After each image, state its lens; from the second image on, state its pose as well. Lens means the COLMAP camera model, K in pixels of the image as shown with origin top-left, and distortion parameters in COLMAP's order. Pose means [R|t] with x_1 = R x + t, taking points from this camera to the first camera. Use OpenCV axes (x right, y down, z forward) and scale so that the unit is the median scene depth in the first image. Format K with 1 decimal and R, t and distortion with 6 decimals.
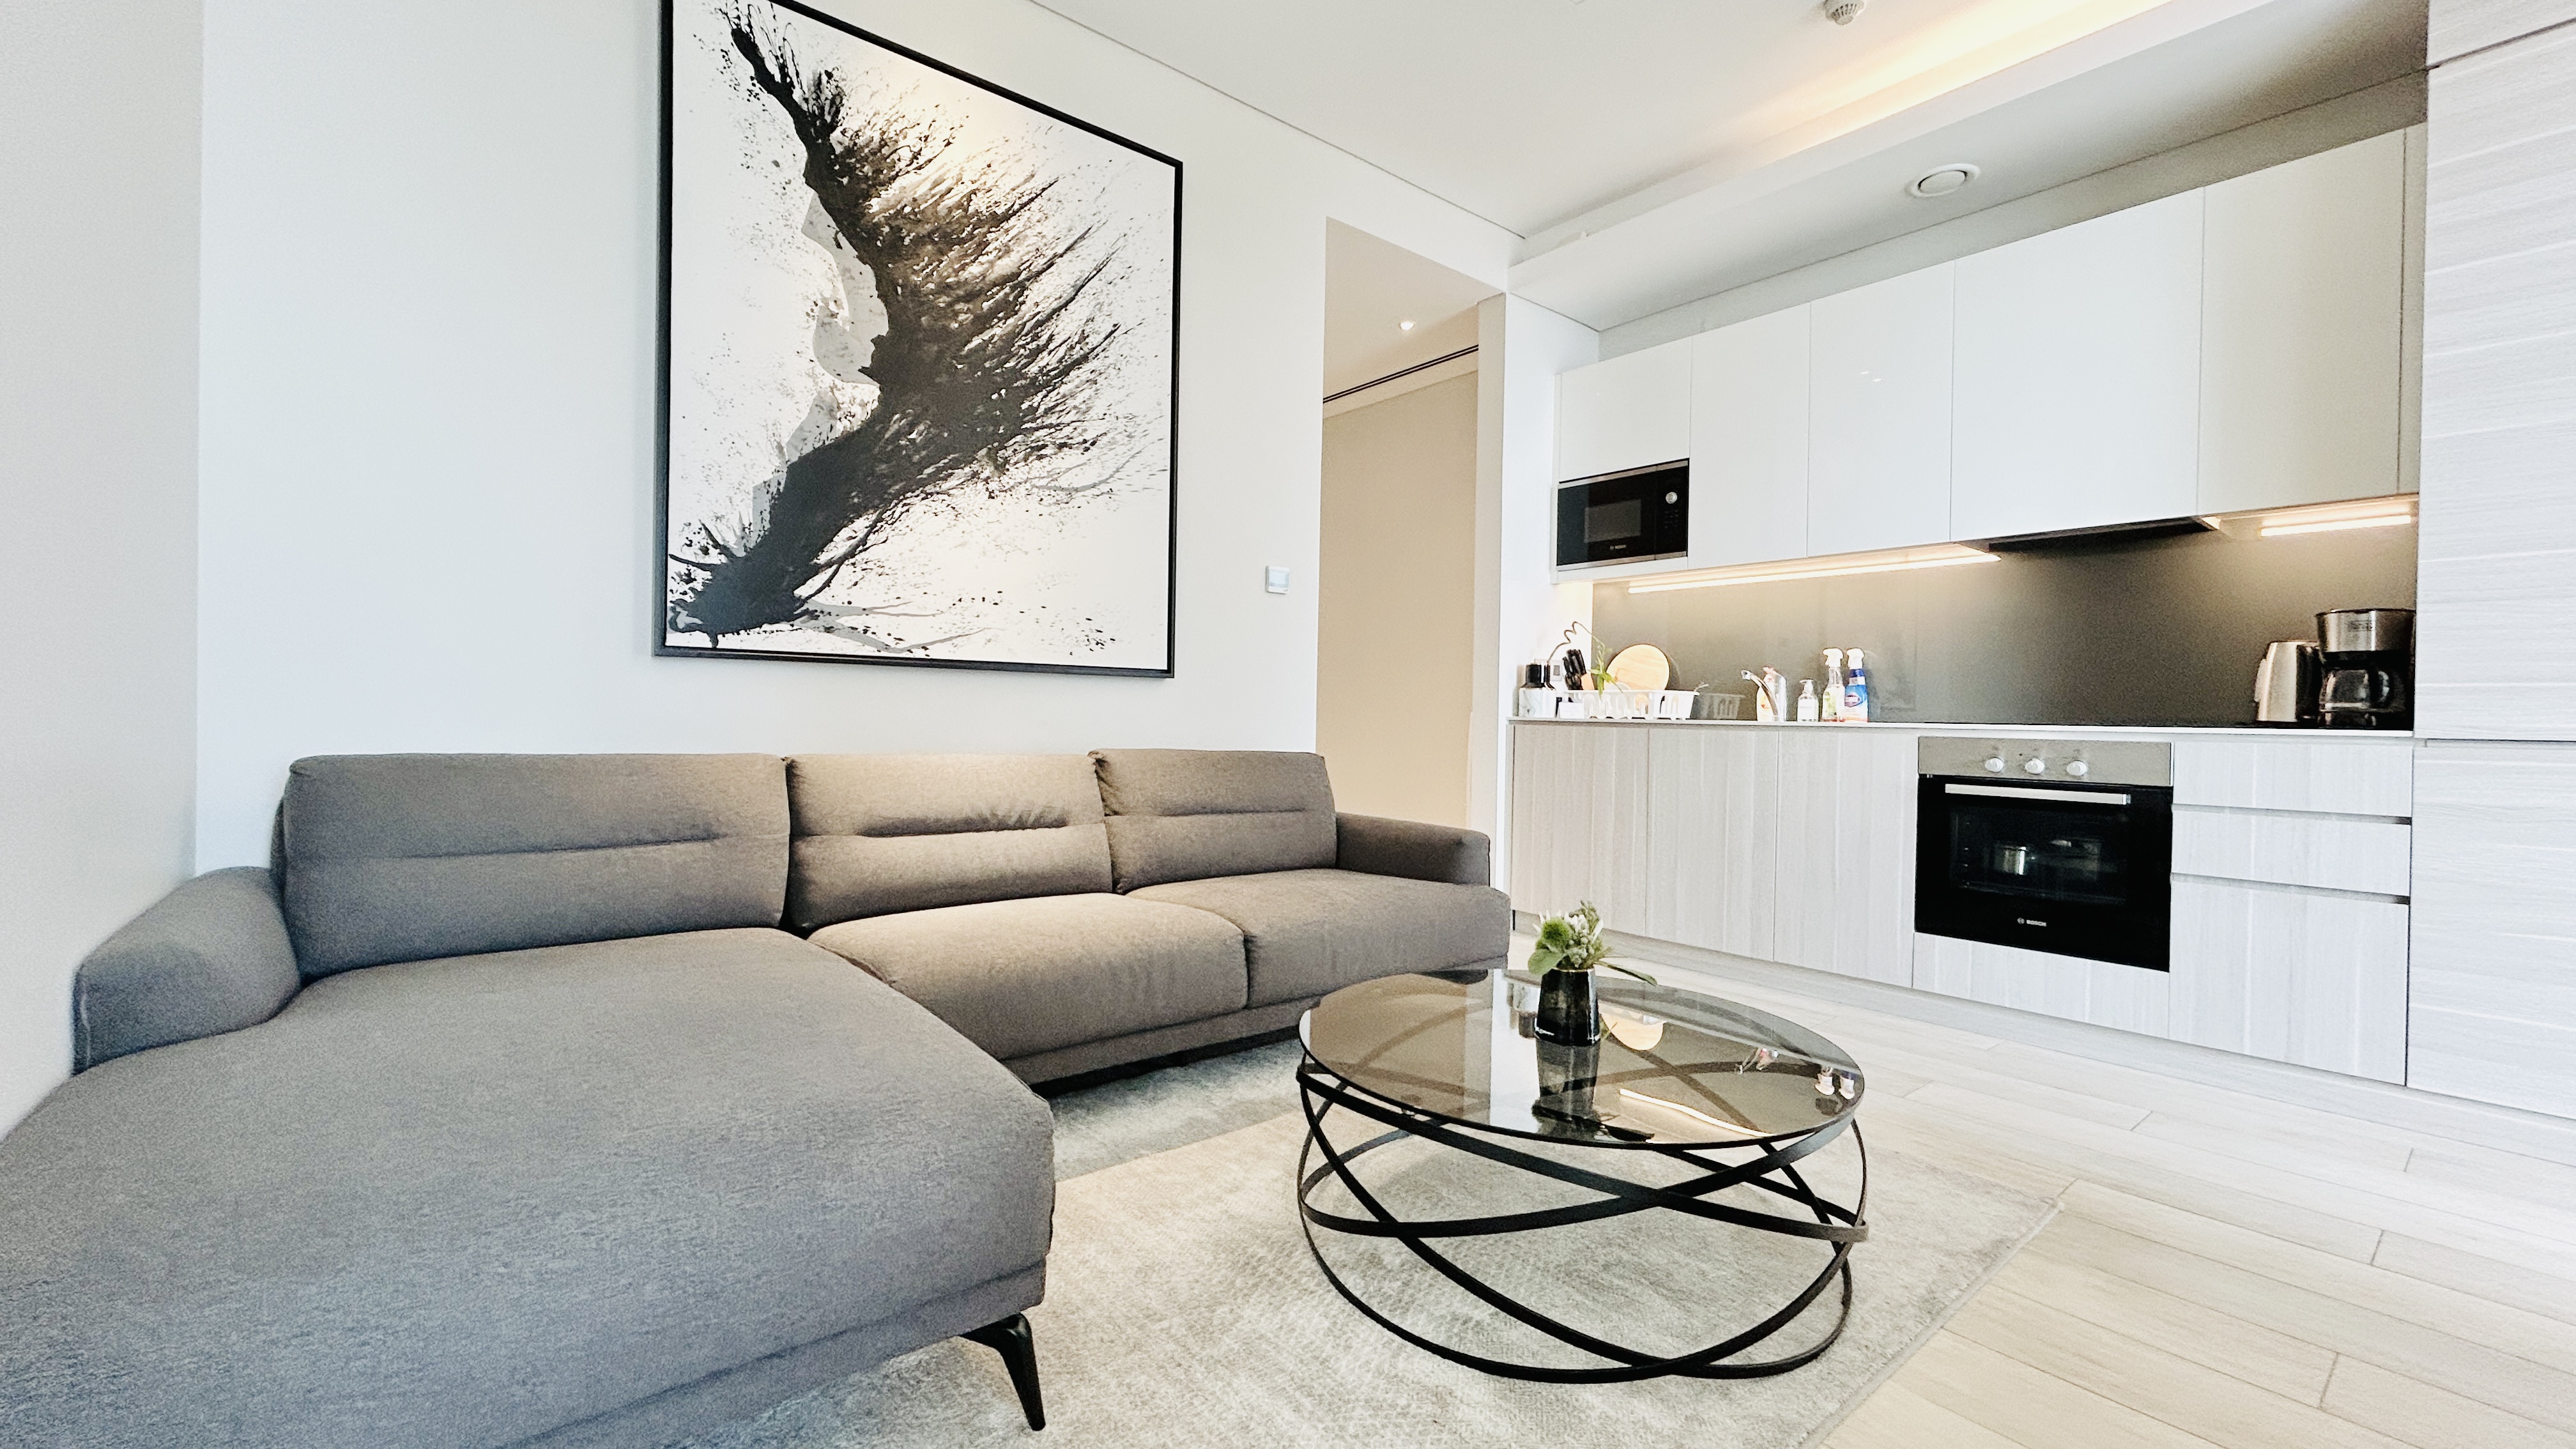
lens RADIAL K [[1036.6, 0, 1291.9], [0, 1036.6, 730.7], [0, 0, 1]] dist [-0.001615, 0.000970]
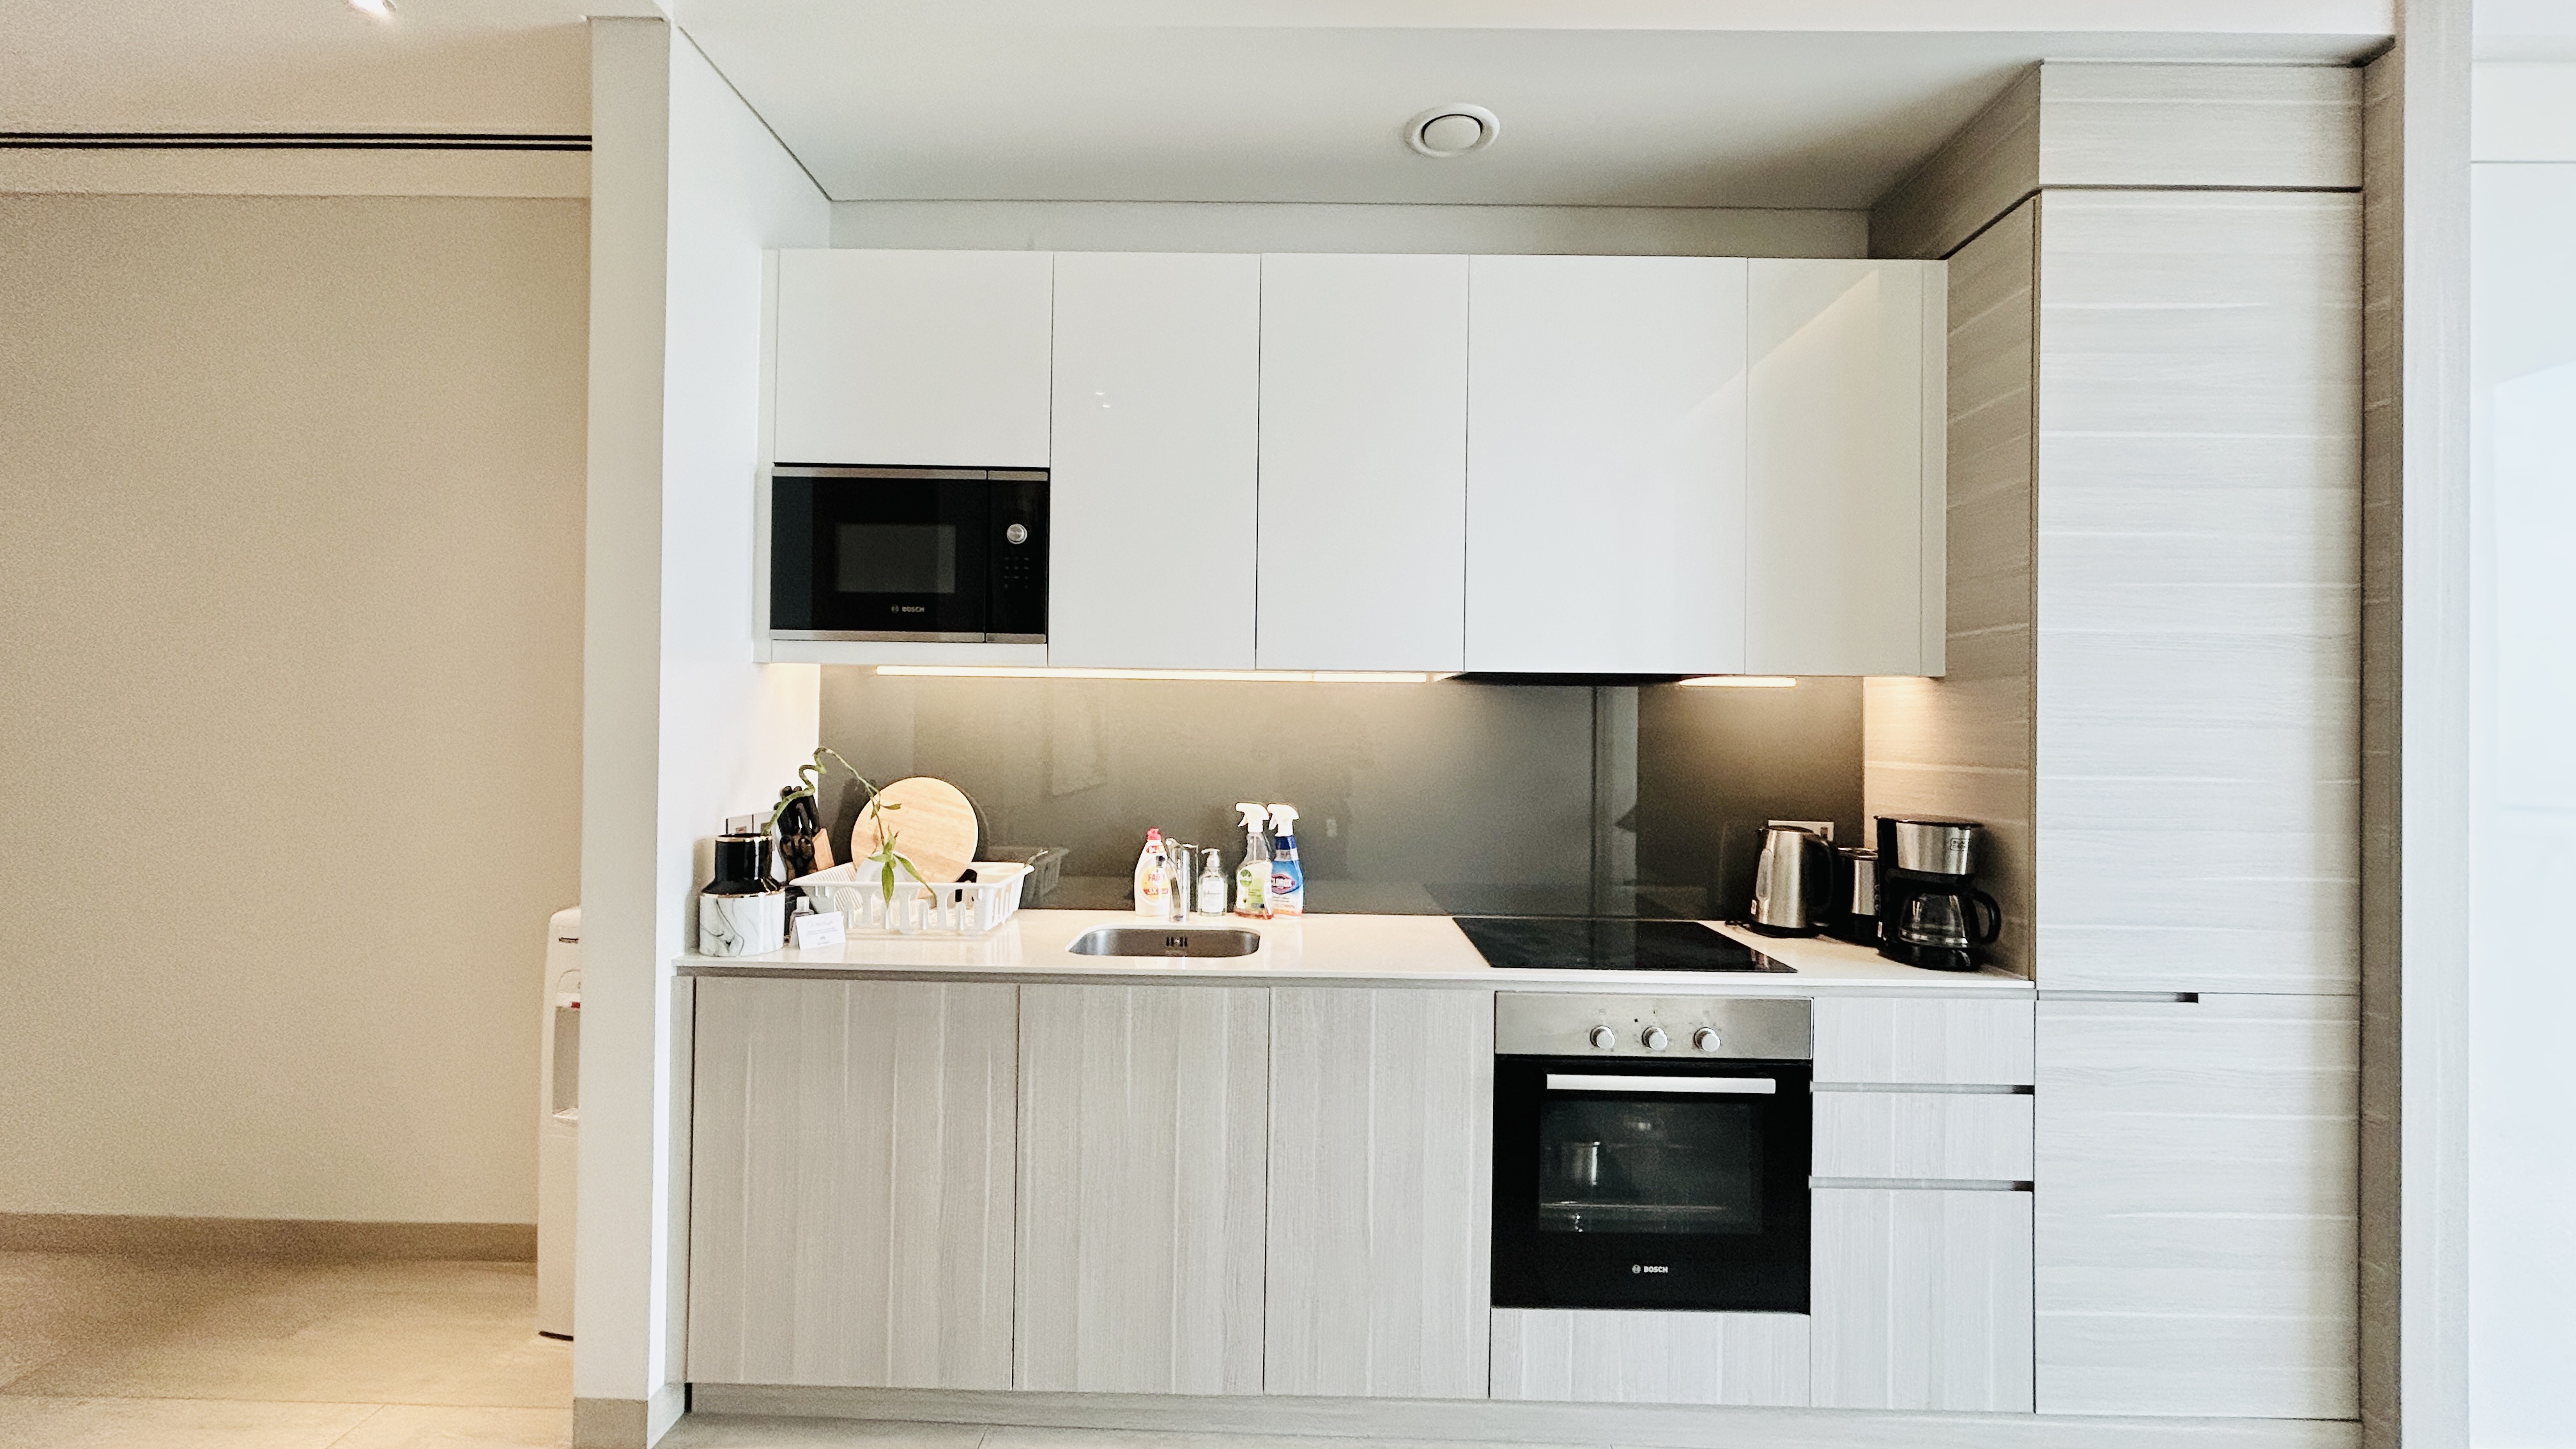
lens RADIAL K [[1036.6, 0, 1297.8], [0, 1036.6, 707.1], [0, 0, 1]] dist [-0.001615, 0.000970]
pose [[0.632647, 0.006512, 0.774413, 0.034862], [0.006256, 0.999889, -0.013519, -0.132409], [-0.774415, 0.013397, 0.632536, 0.572685]]
